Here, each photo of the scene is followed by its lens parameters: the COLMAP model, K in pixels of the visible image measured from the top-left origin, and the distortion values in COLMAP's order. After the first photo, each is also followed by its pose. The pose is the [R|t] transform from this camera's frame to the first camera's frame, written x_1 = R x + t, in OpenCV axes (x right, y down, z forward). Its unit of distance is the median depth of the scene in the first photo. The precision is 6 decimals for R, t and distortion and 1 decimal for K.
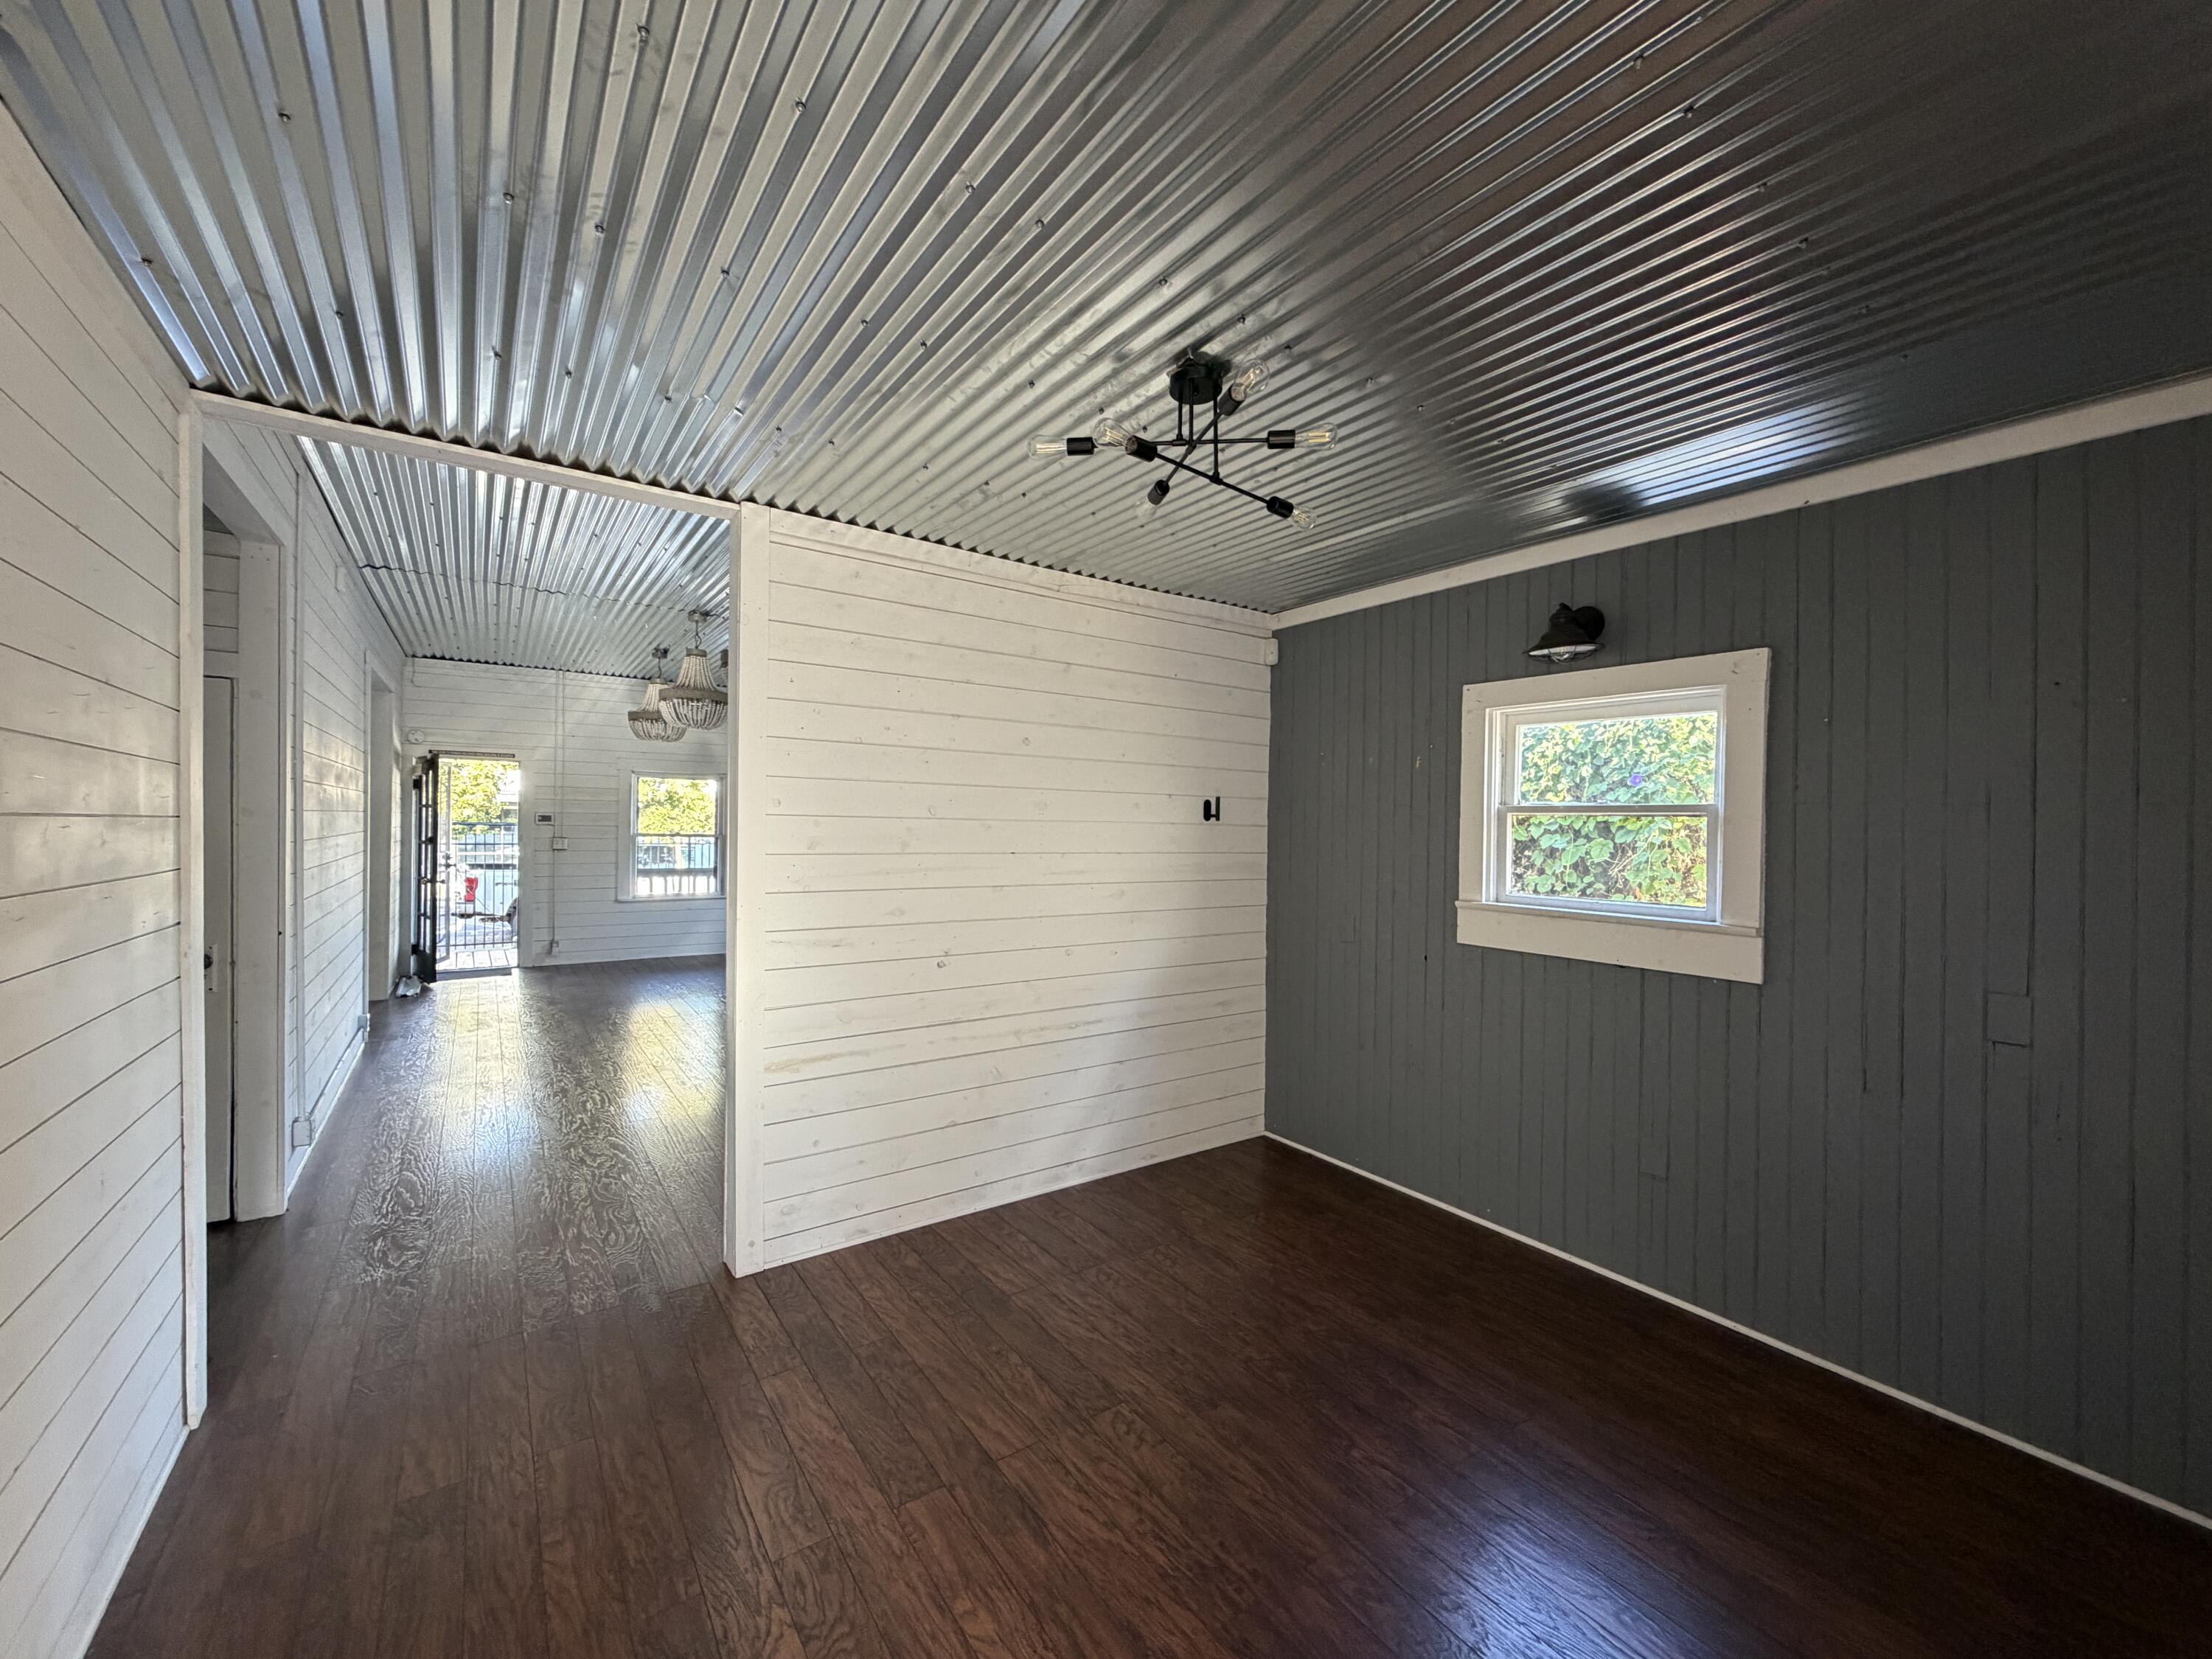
lens RADIAL K [[877.2, 0, 1098.9], [0, 877.2, 832.1], [0, 0, 1]] dist [-0.001106, 0.000391]
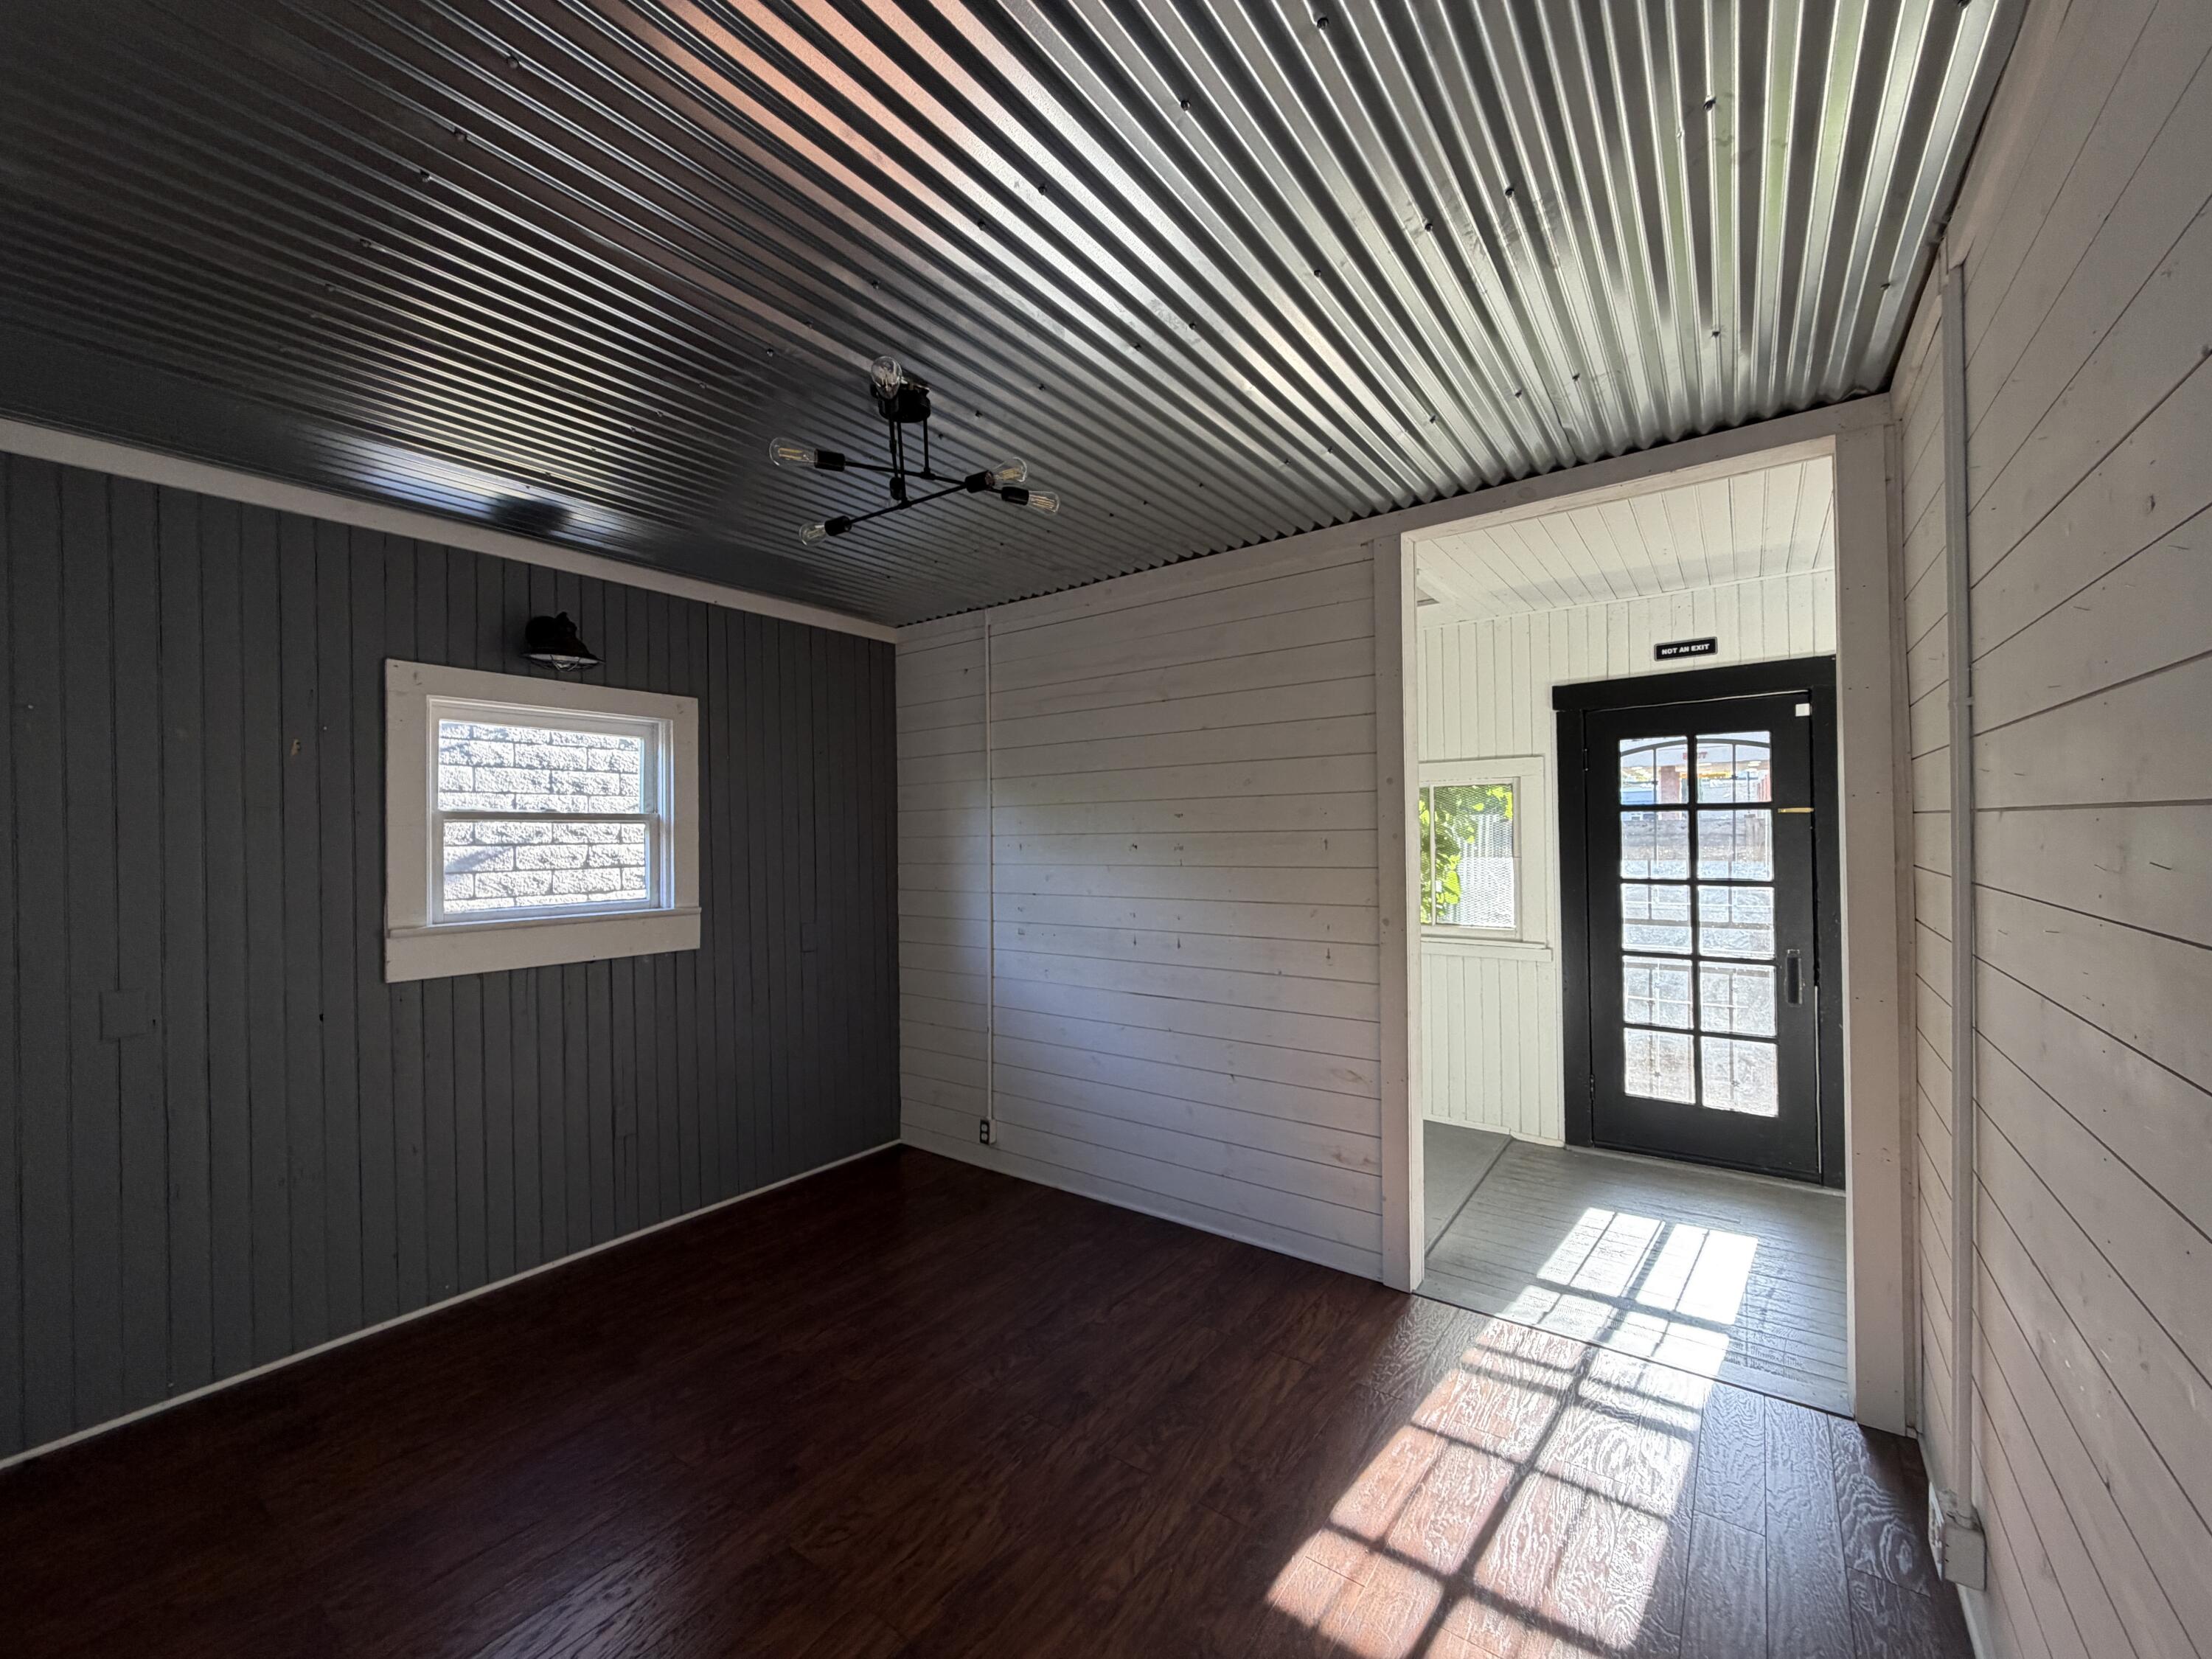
lens RADIAL K [[877.2, 0, 1098.9], [0, 877.2, 832.1], [0, 0, 1]] dist [-0.001106, 0.000391]
pose [[-0.319637, -0.007953, 0.947507, -0.666208], [0.025554, 0.999529, 0.017010, -0.009543], [-0.947196, 0.029649, -0.319283, 0.786819]]
